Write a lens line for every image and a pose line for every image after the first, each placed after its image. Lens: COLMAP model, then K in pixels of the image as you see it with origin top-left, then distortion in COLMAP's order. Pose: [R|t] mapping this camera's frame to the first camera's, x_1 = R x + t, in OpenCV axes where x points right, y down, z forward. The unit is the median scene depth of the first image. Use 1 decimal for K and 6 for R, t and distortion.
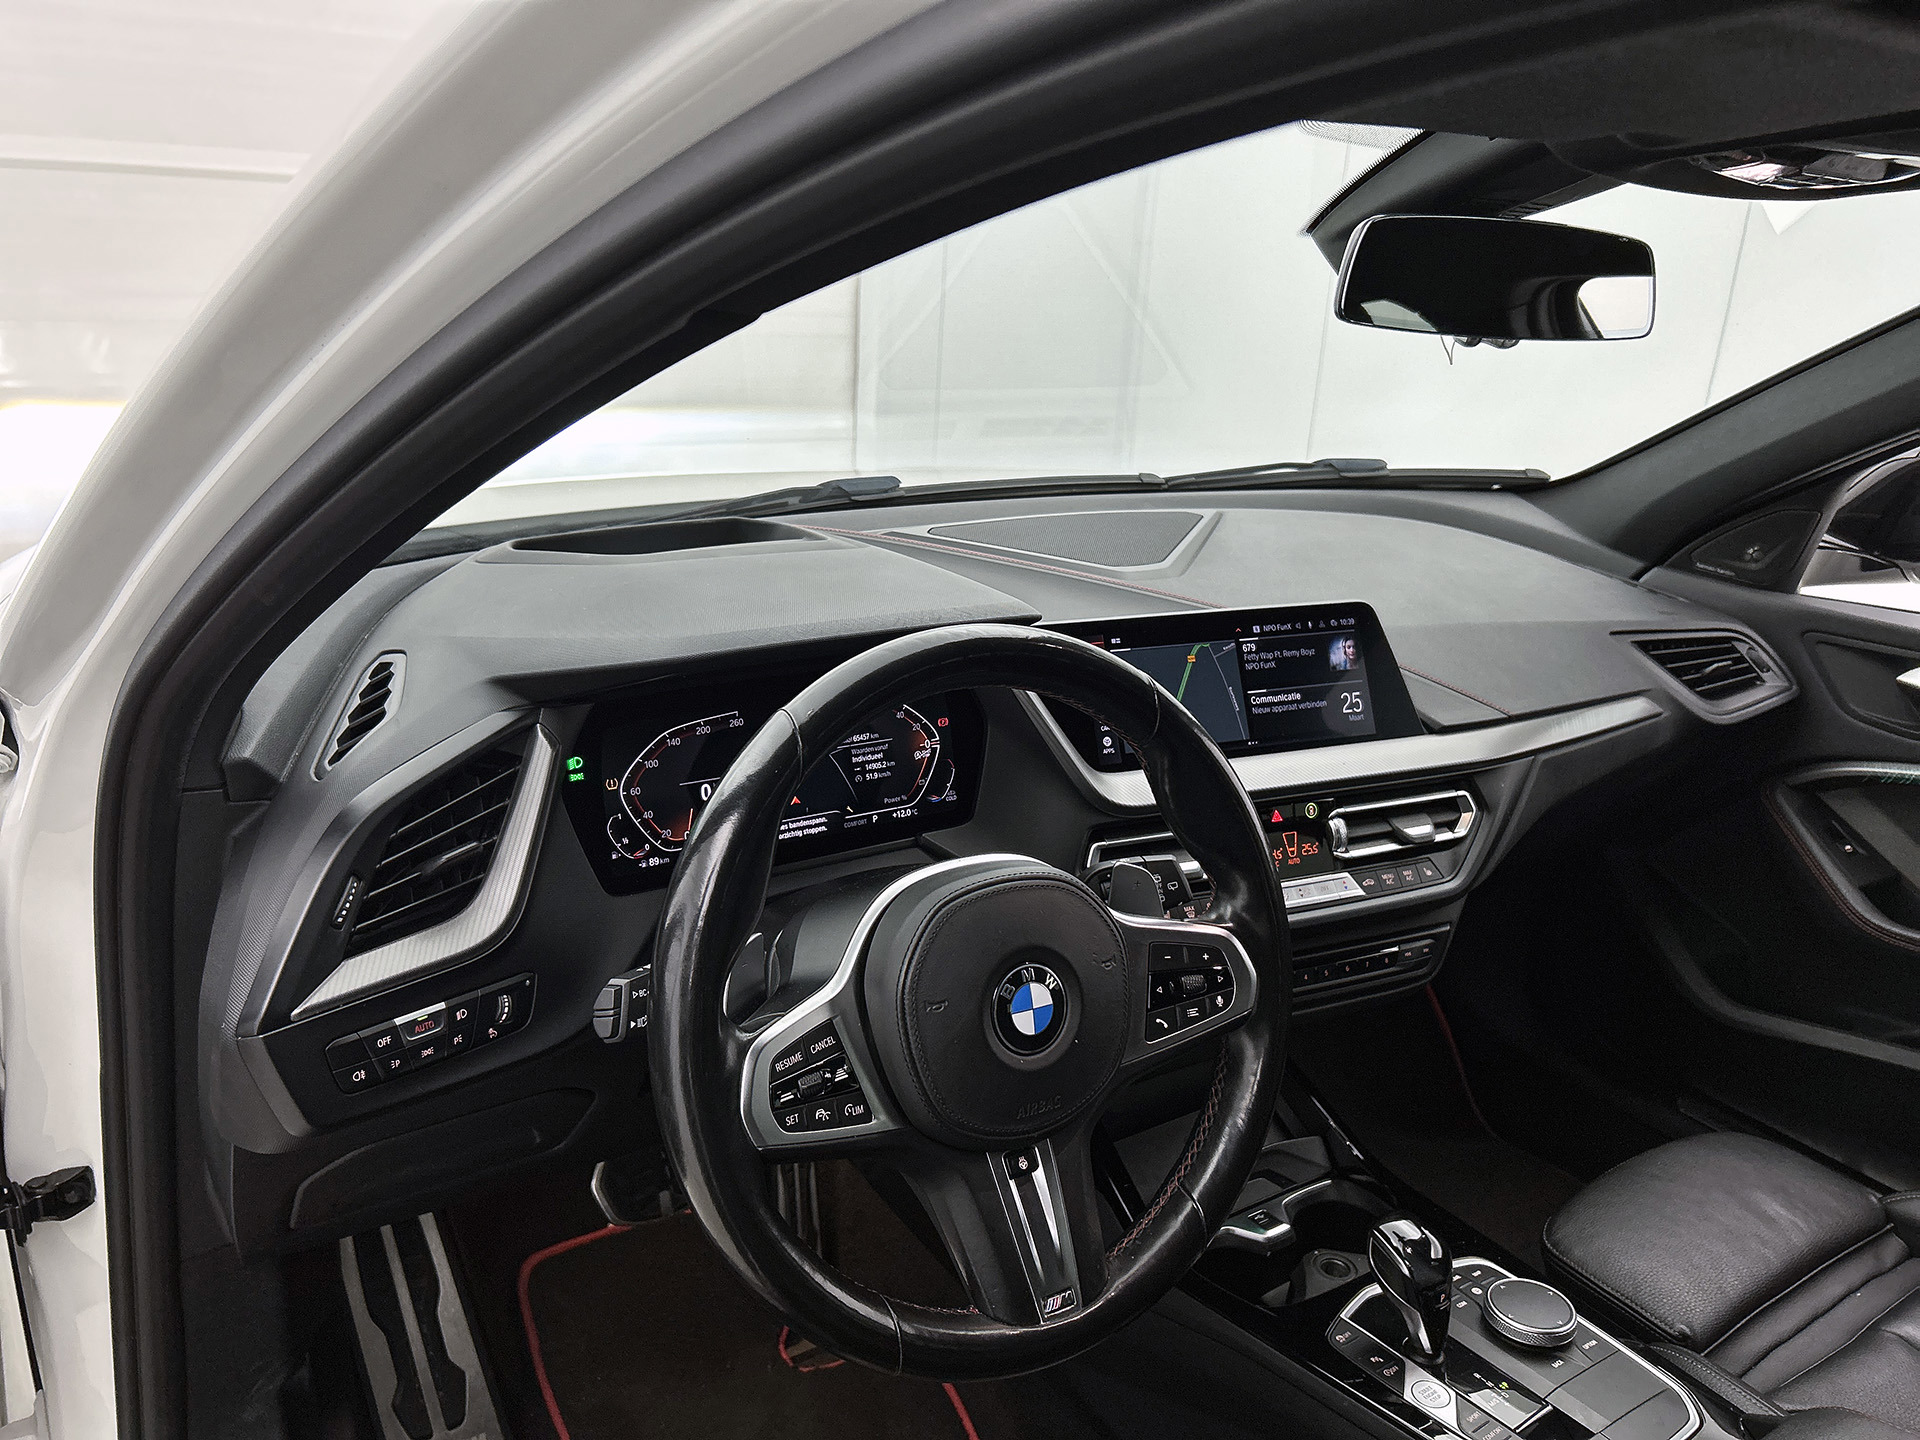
lens RADIAL K [[1454.8, 0, 948.8], [0, 1454.8, 733.3], [0, 0, 1]] dist [0.102424, -0.146085]
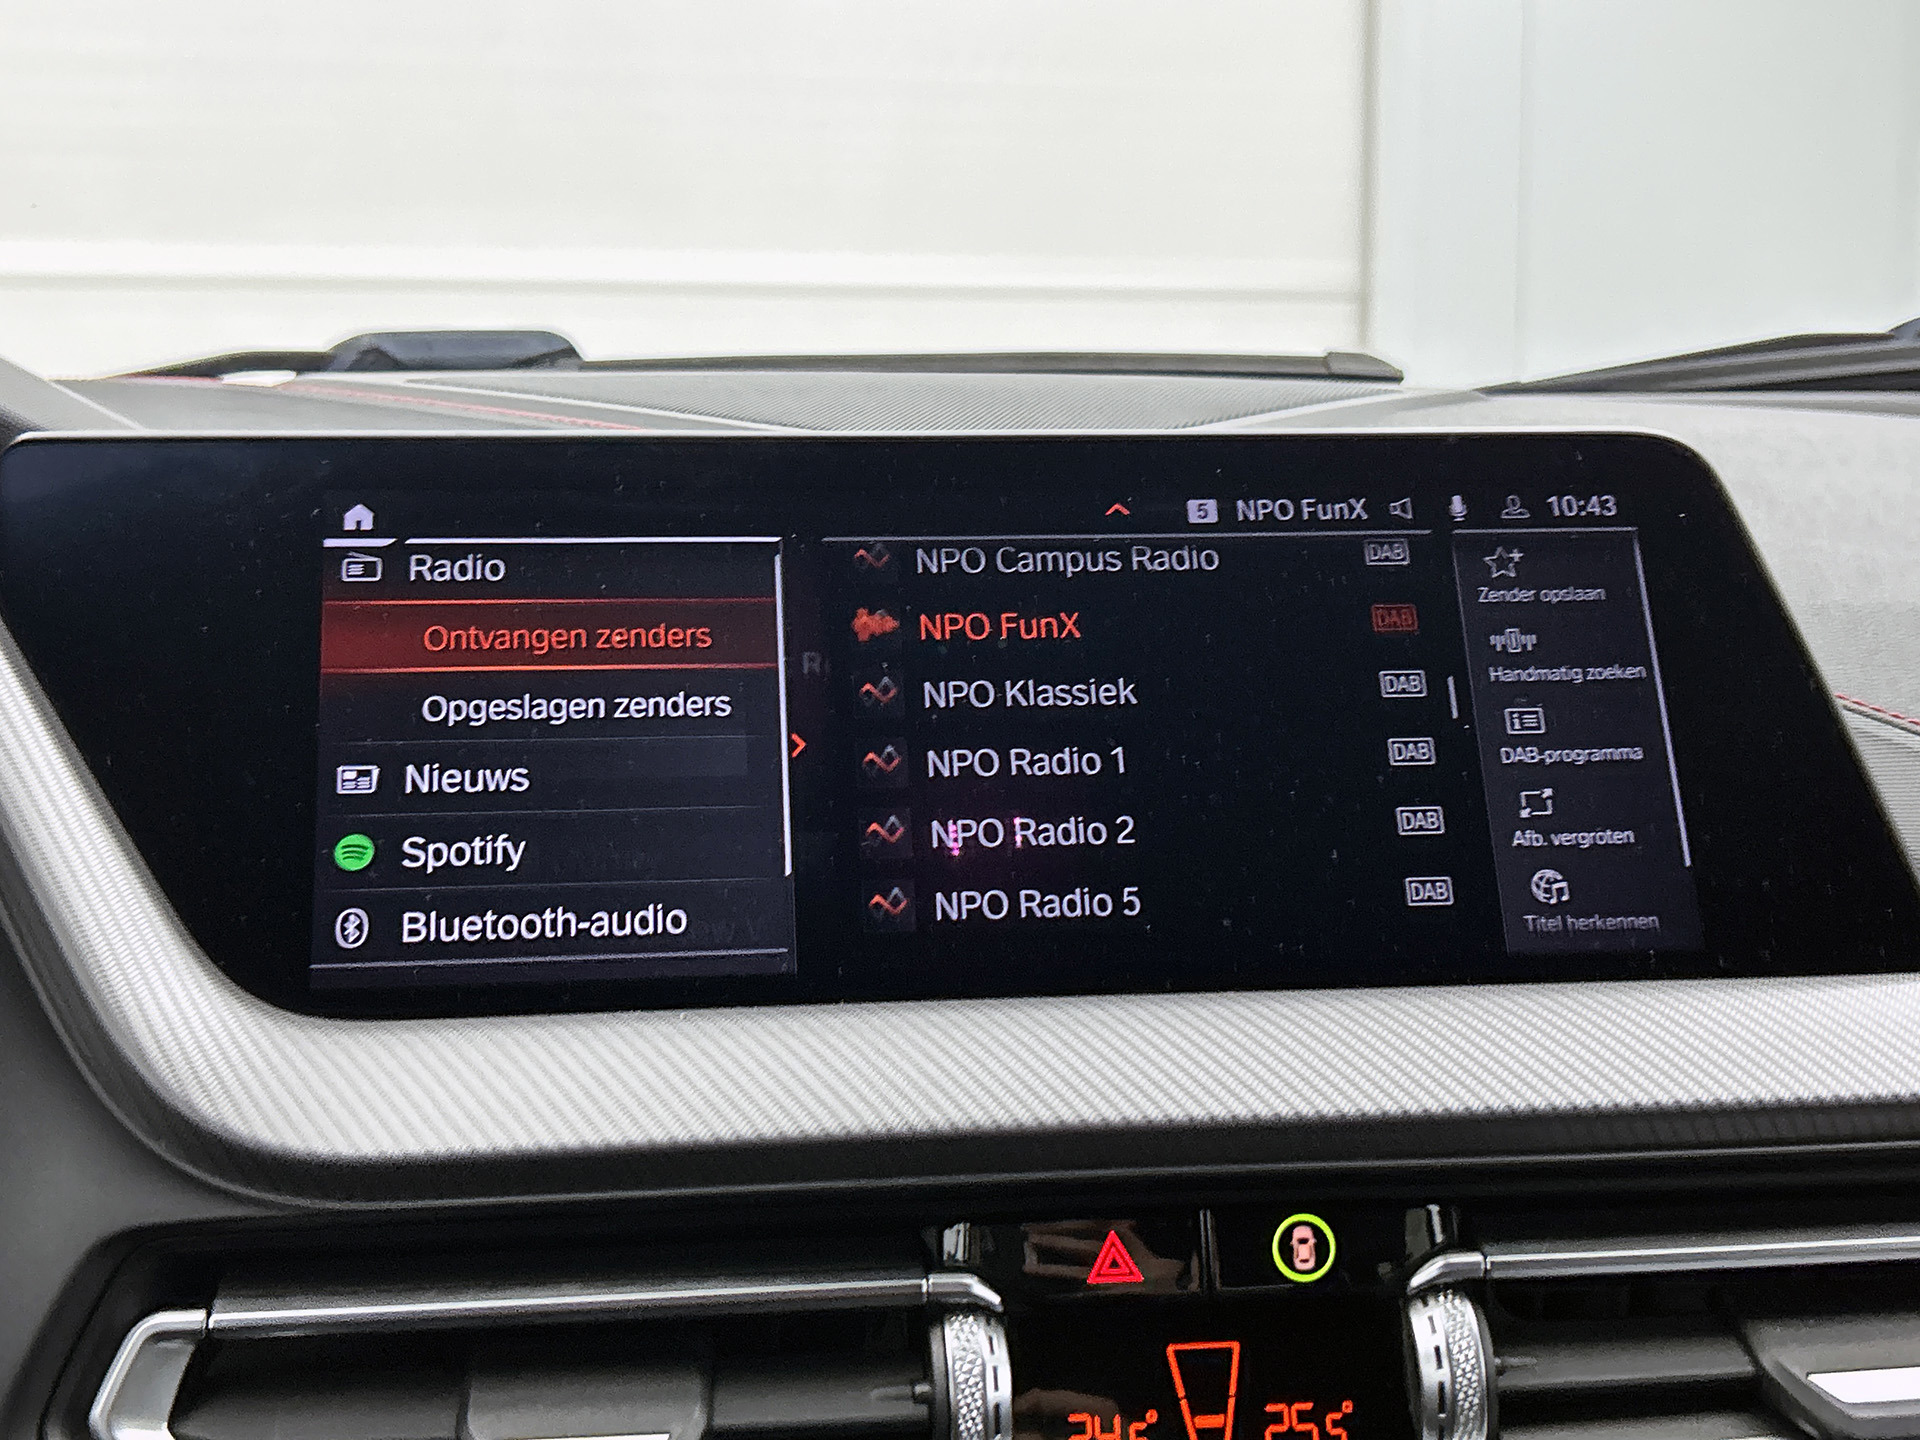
lens RADIAL K [[2242.5, 0, 936.2], [0, 2242.5, 735.4], [0, 0, 1]] dist [0.148065, -0.428991]
pose [[0.942181, -0.017545, -0.334646, 0.313255], [-0.054098, 0.977566, -0.203564, 0.049641], [0.330710, 0.209897, 0.920094, 0.649605]]
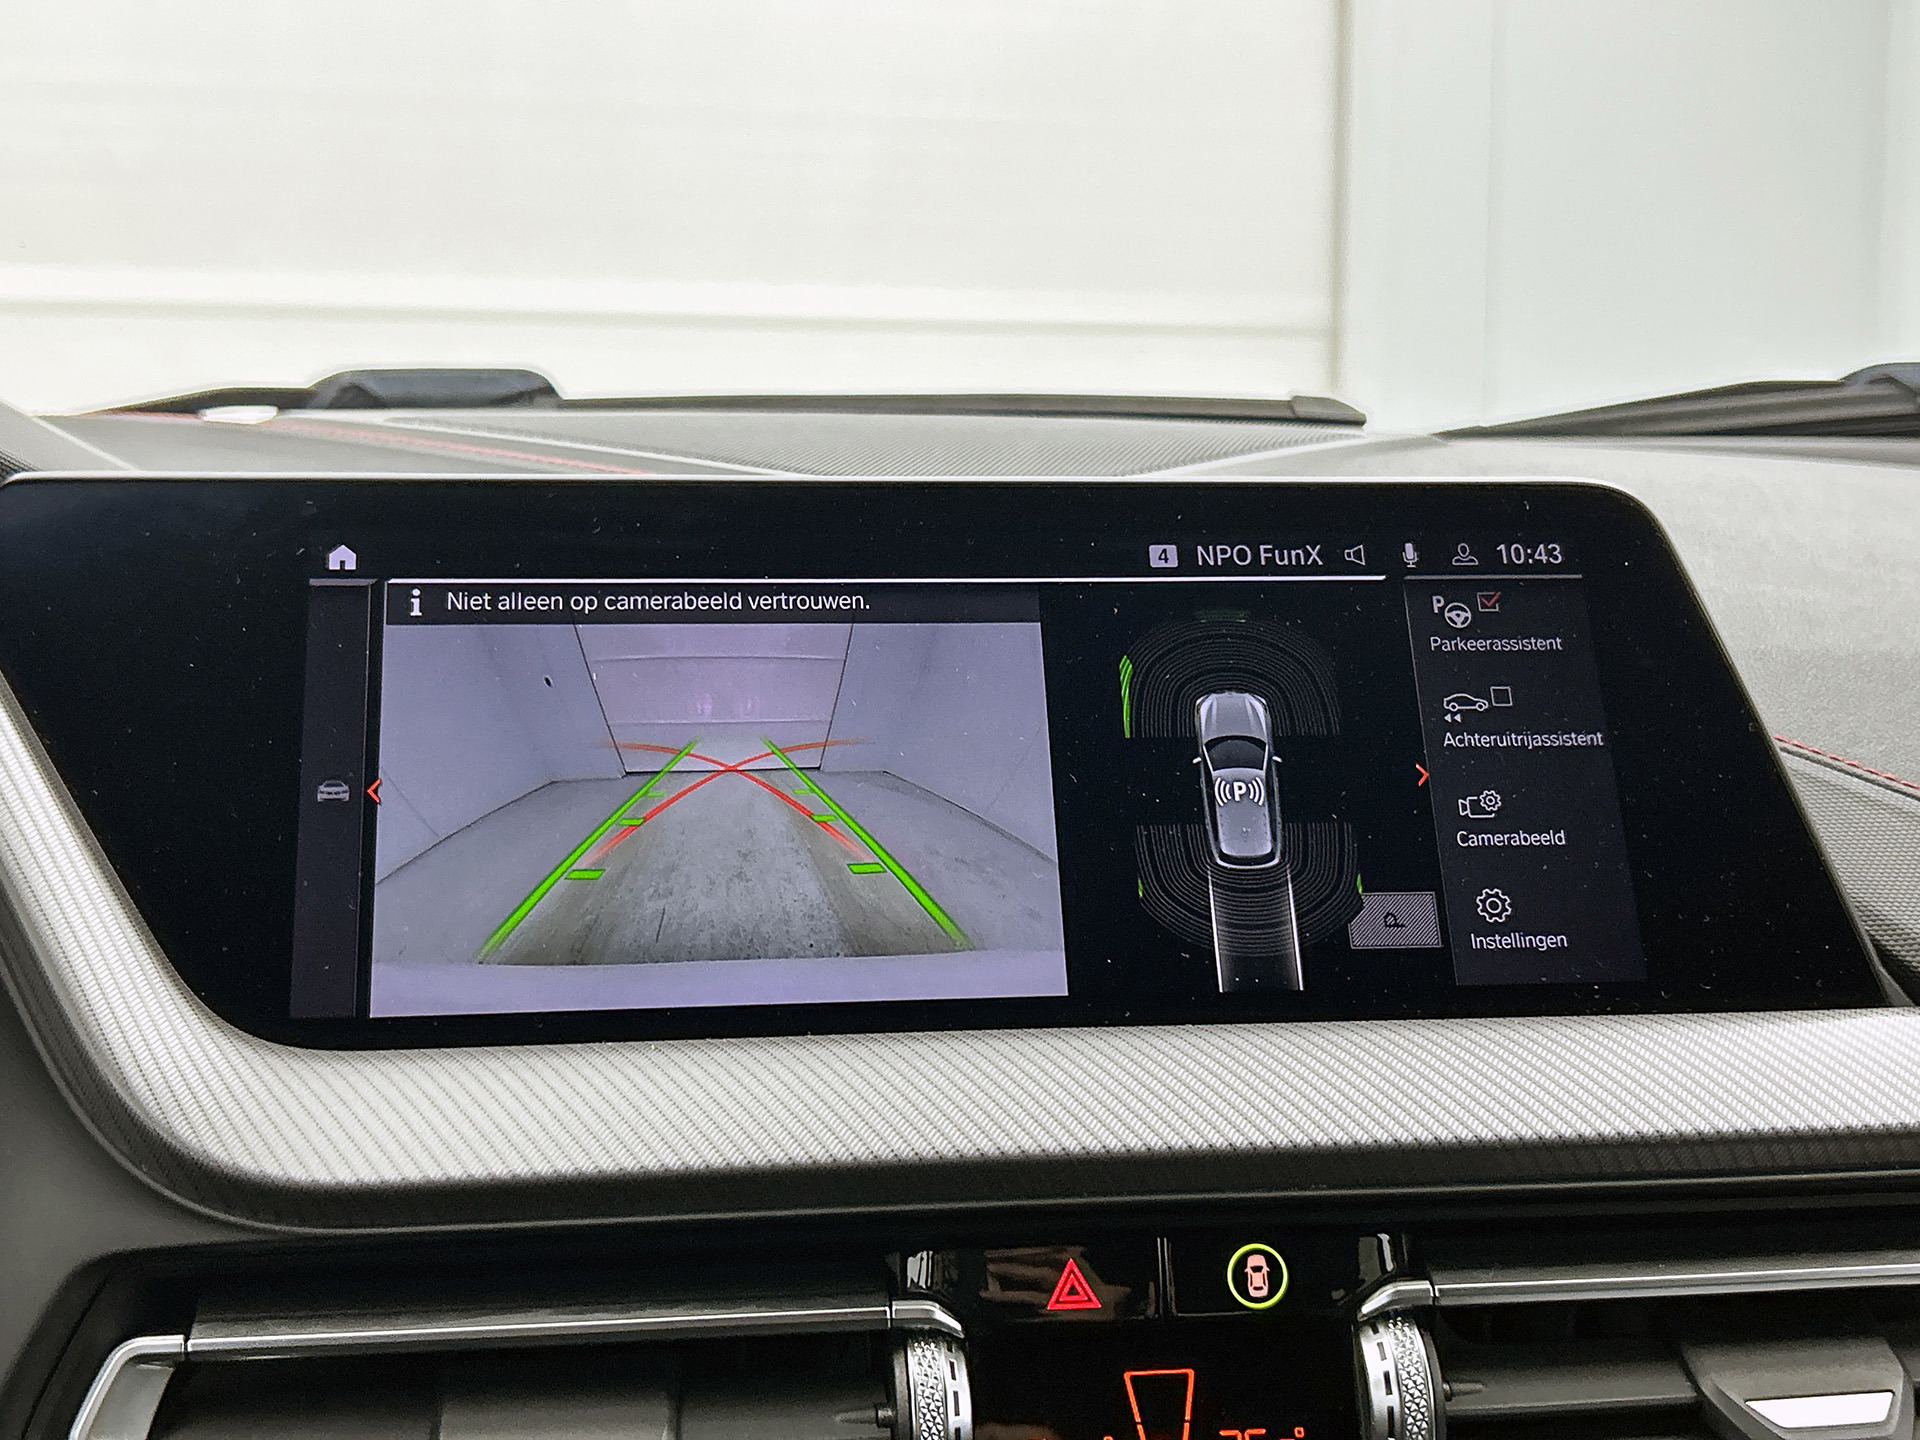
lens RADIAL K [[2246.1, 0, 940.6], [0, 2246.1, 702.1], [0, 0, 1]] dist [0.140952, -0.424285]
pose [[0.946625, -0.020962, -0.321654, 0.318277], [-0.056733, 0.971471, -0.230274, 0.050059], [0.317305, 0.236231, 0.918429, 0.639110]]
